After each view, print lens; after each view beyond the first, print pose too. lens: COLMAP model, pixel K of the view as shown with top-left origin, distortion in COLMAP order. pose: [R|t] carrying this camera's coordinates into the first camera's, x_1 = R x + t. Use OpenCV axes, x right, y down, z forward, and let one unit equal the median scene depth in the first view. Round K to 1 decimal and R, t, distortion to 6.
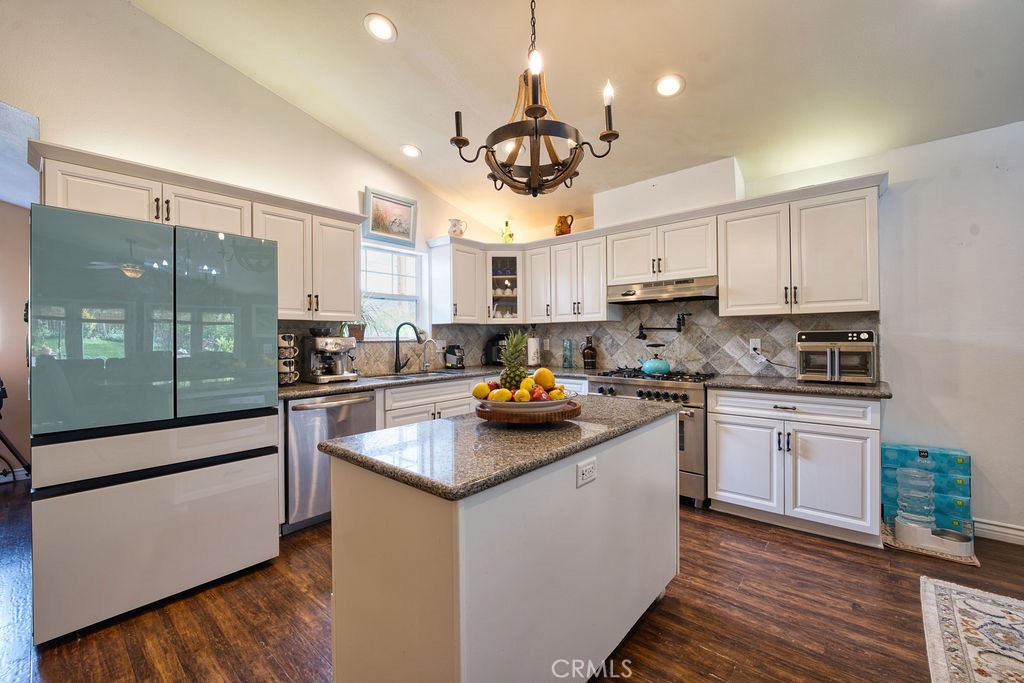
lens RADIAL K [[416.8, 0, 509.7], [0, 416.8, 339.8], [0, 0, 1]] dist [-0.013718, 0.001725]
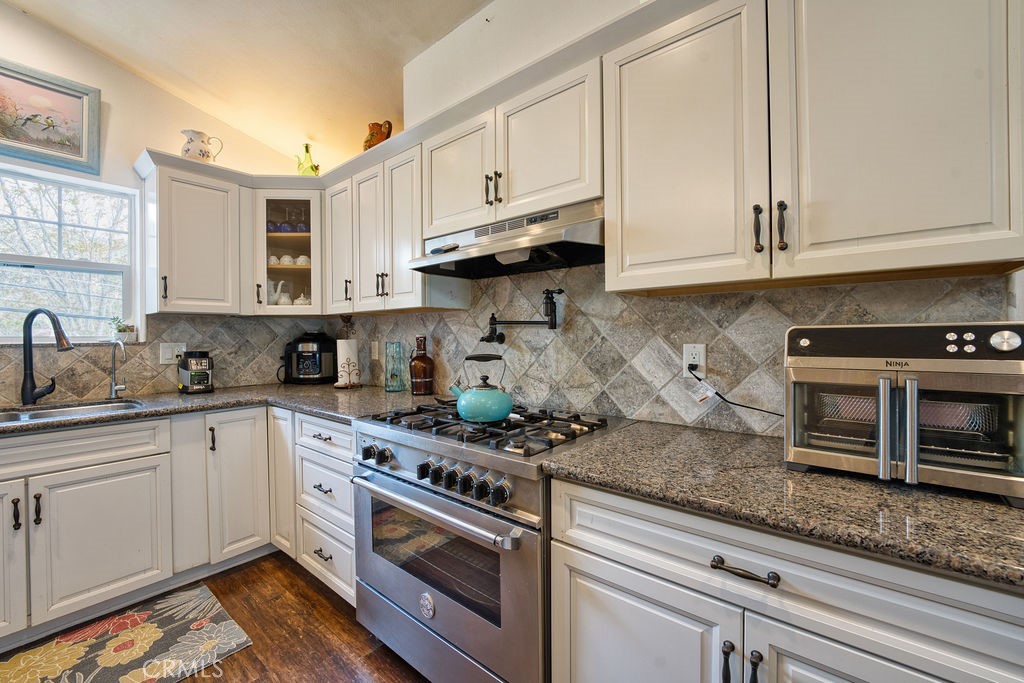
lens RADIAL K [[416.8, 0, 512.3], [0, 416.8, 339.5], [0, 0, 1]] dist [-0.013718, 0.001725]
pose [[0.999802, 0.003508, 0.019571, 0.349683], [-0.003514, 0.999994, 0.000231, -0.006164], [-0.019570, -0.000300, 0.999808, 0.502247]]
